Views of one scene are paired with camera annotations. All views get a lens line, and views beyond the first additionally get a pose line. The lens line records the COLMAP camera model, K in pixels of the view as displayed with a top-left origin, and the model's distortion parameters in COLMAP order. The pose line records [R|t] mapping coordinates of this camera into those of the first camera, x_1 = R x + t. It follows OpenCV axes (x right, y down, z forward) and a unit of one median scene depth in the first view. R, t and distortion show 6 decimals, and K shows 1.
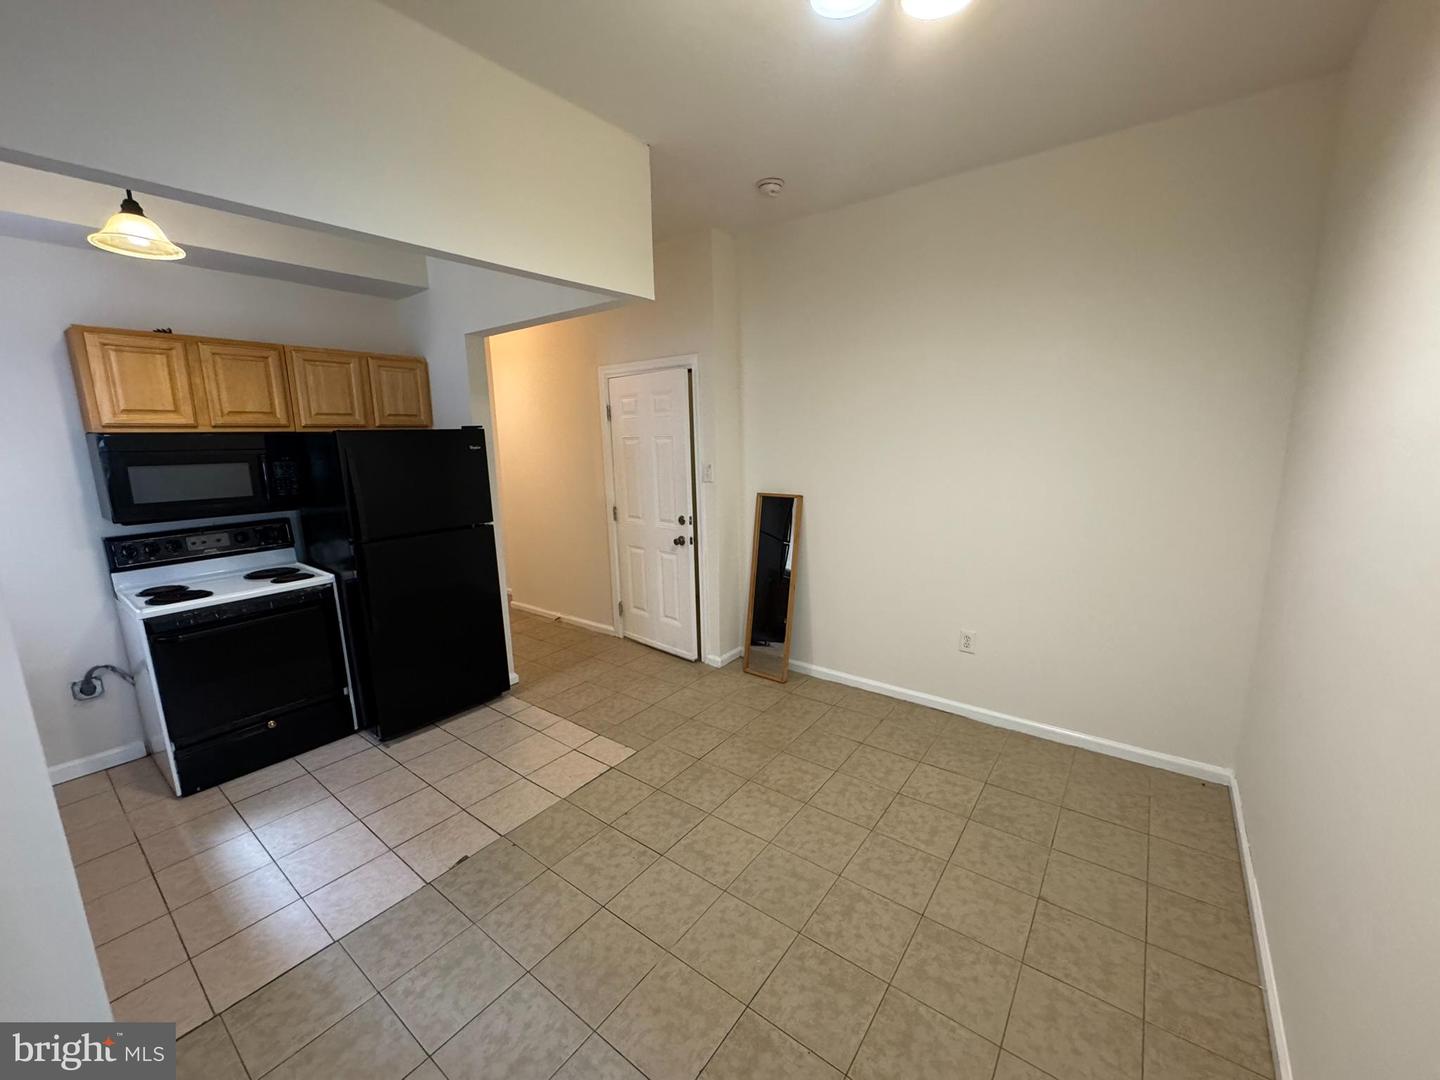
lens RADIAL K [[572.9, 0, 720.3], [0, 572.9, 541.9], [0, 0, 1]] dist [-0.003828, -0.000007]
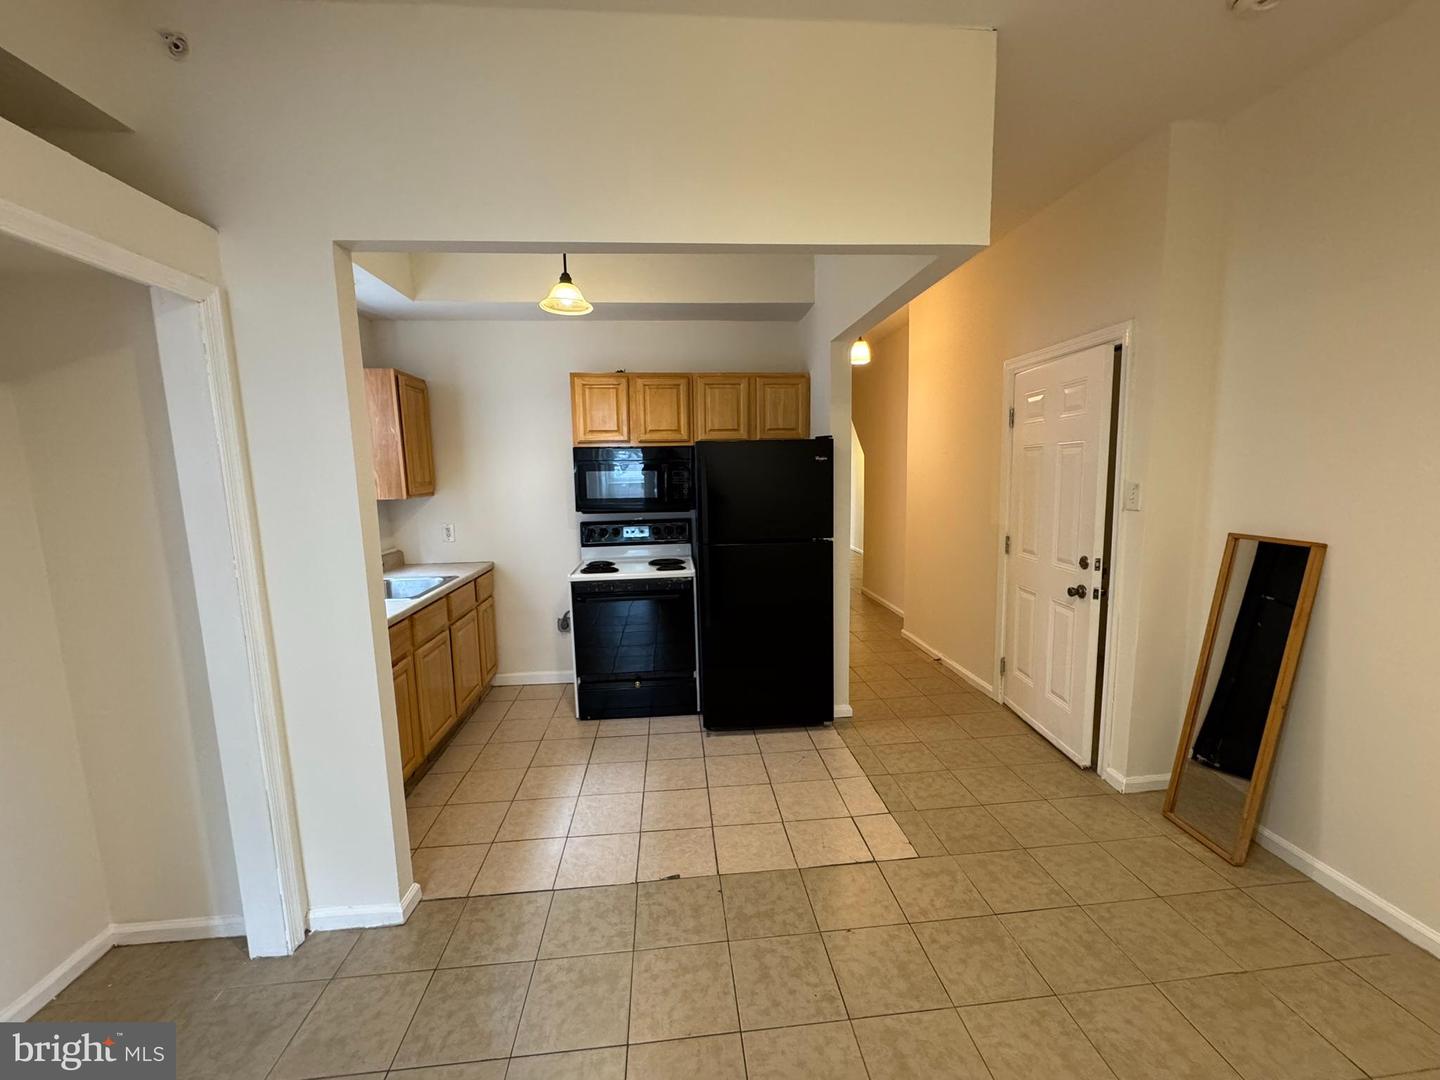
lens RADIAL K [[572.9, 0, 720.3], [0, 572.9, 541.9], [0, 0, 1]] dist [-0.003828, -0.000007]
pose [[0.674683, 0.097577, -0.731629, 0.175967], [-0.129081, 0.991546, 0.013208, -0.018326], [0.726733, 0.085528, 0.681575, 0.248025]]
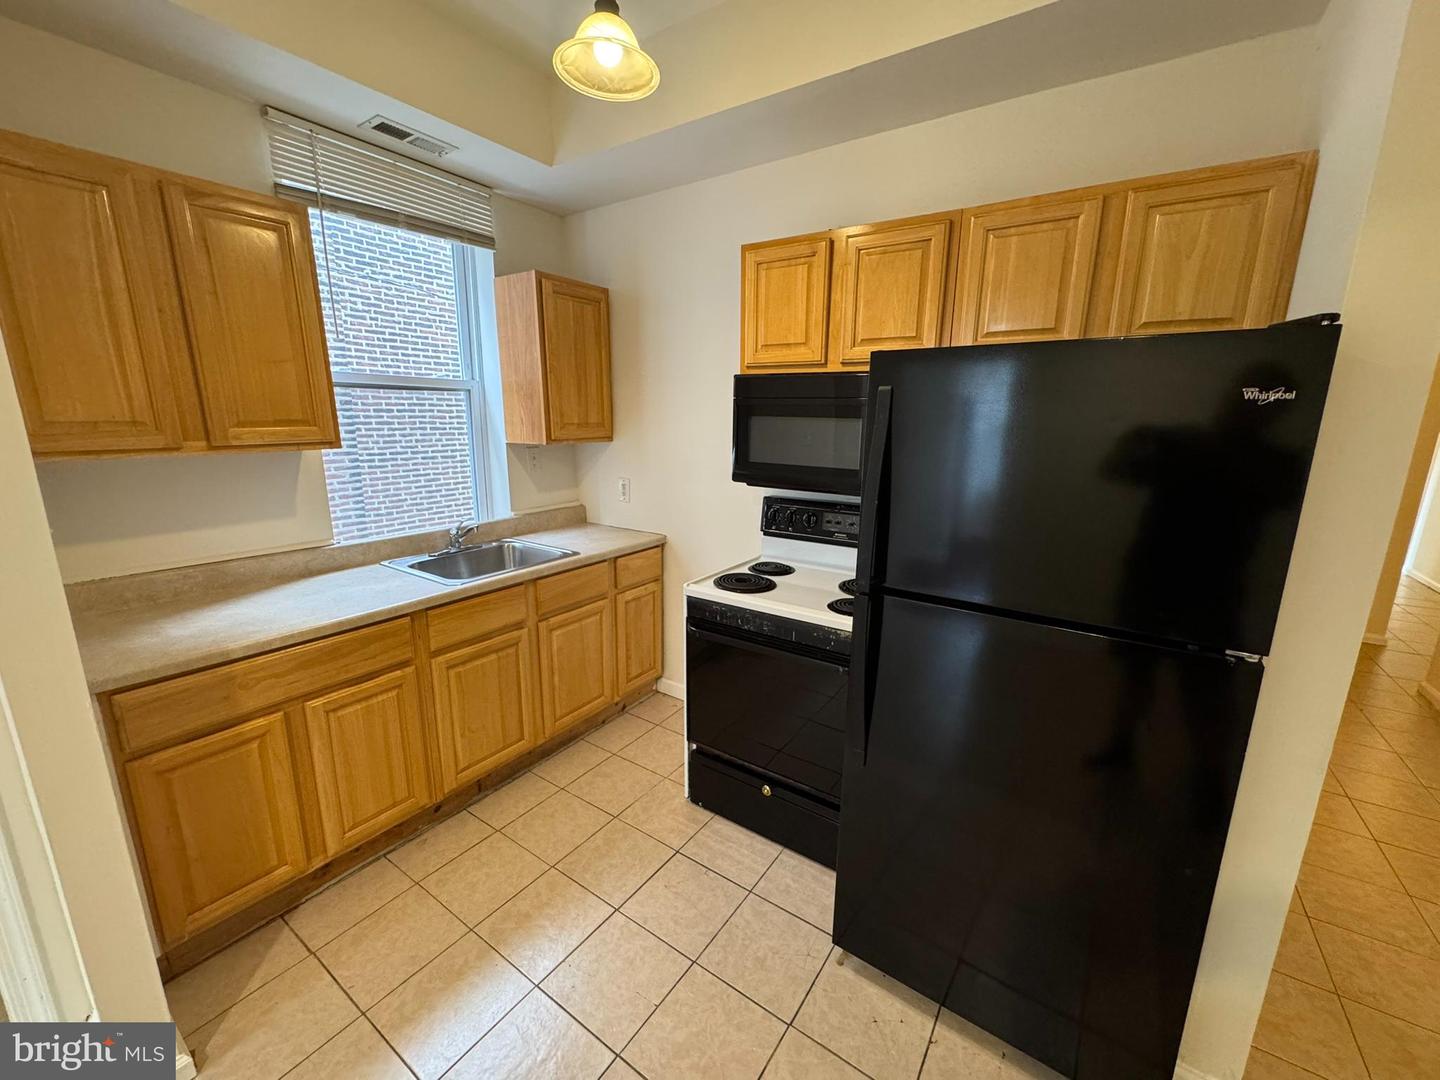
lens RADIAL K [[572.9, 0, 720.3], [0, 572.9, 541.9], [0, 0, 1]] dist [-0.003828, -0.000007]
pose [[0.051507, 0.234213, -0.970820, -0.156149], [-0.198404, 0.955133, 0.219902, -0.107774], [0.978766, 0.181288, 0.095664, 0.746082]]
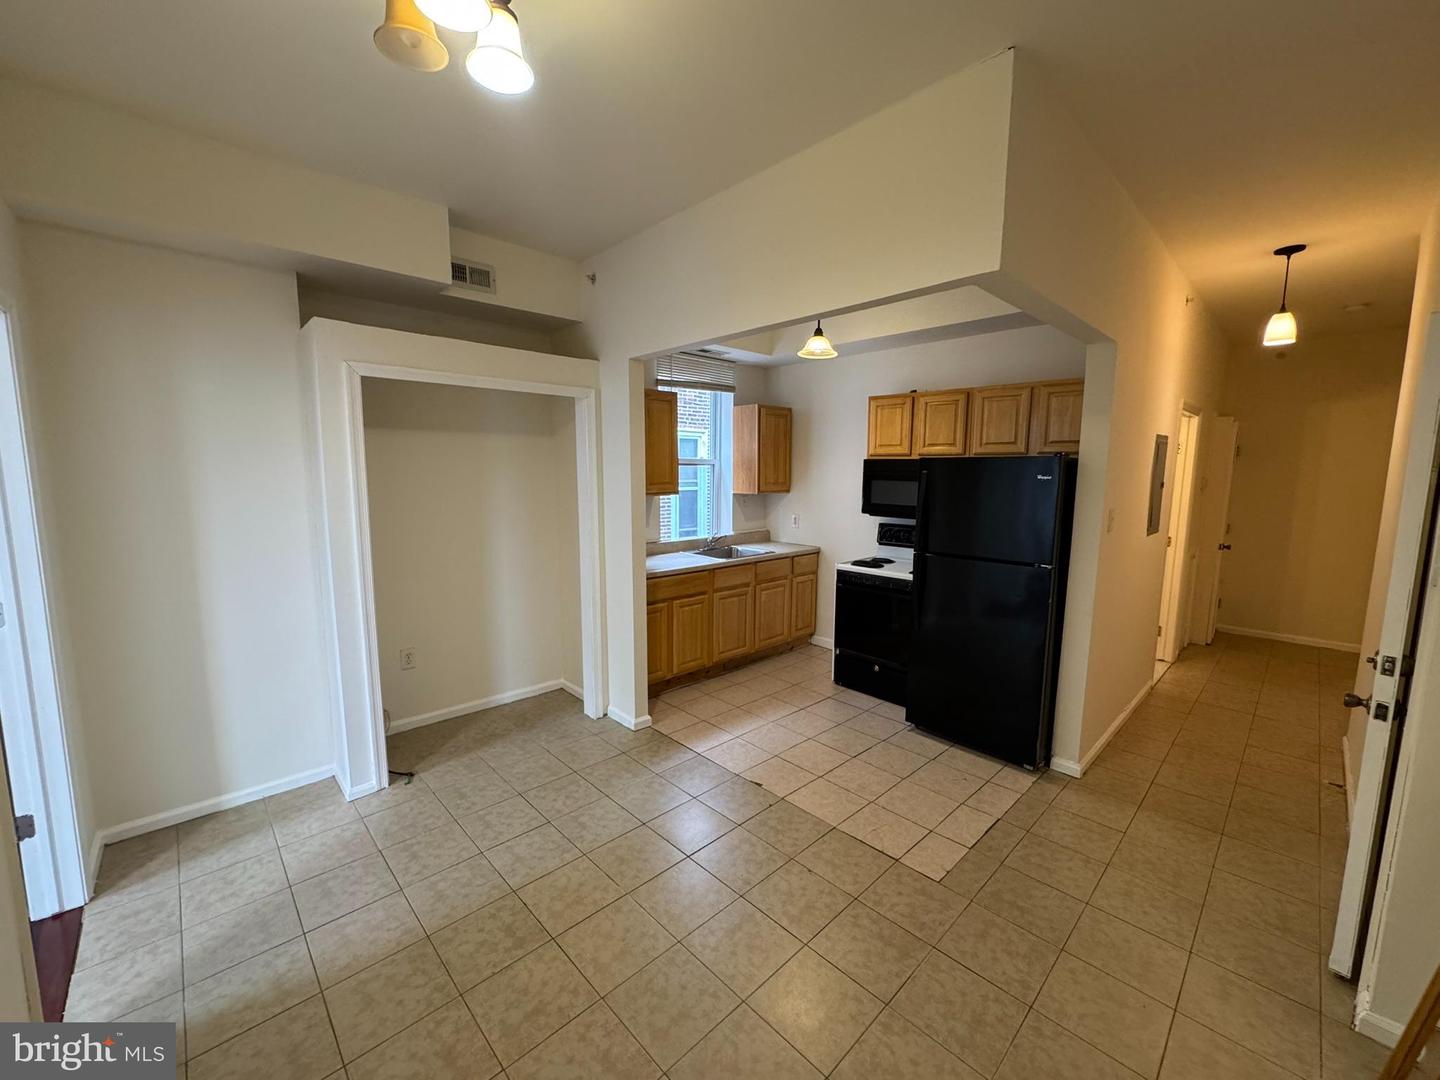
lens RADIAL K [[572.9, 0, 720.3], [0, 572.9, 541.9], [0, 0, 1]] dist [-0.003828, -0.000007]
pose [[-0.160663, 0.142617, -0.976651, 0.534241], [-0.188655, 0.966825, 0.172217, -0.131464], [0.968812, 0.211919, -0.128427, 0.678908]]
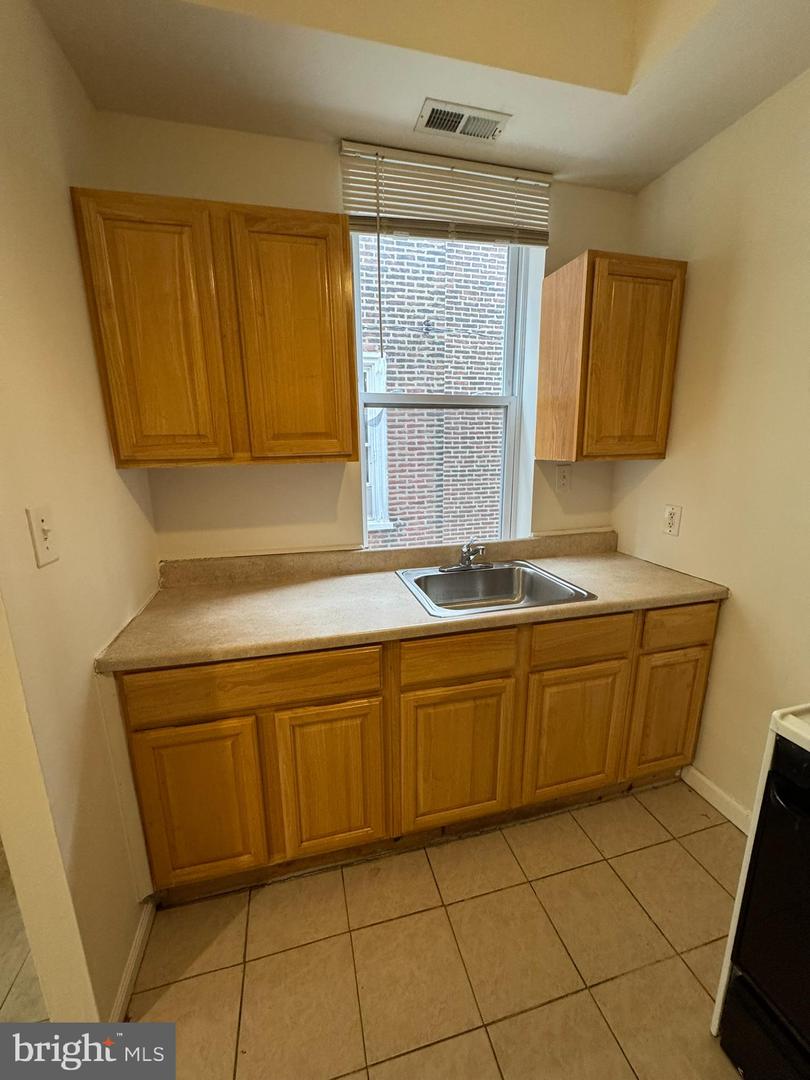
lens RADIAL K [[429.7, 0, 404.3], [0, 429.7, 541.2], [0, 0, 1]] dist [-0.003828, -0.000007]
pose [[-0.617952, 0.196518, -0.761259, -0.459463], [-0.124673, 0.931513, 0.341672, -0.072139], [0.776268, 0.306046, -0.551130, 0.711230]]
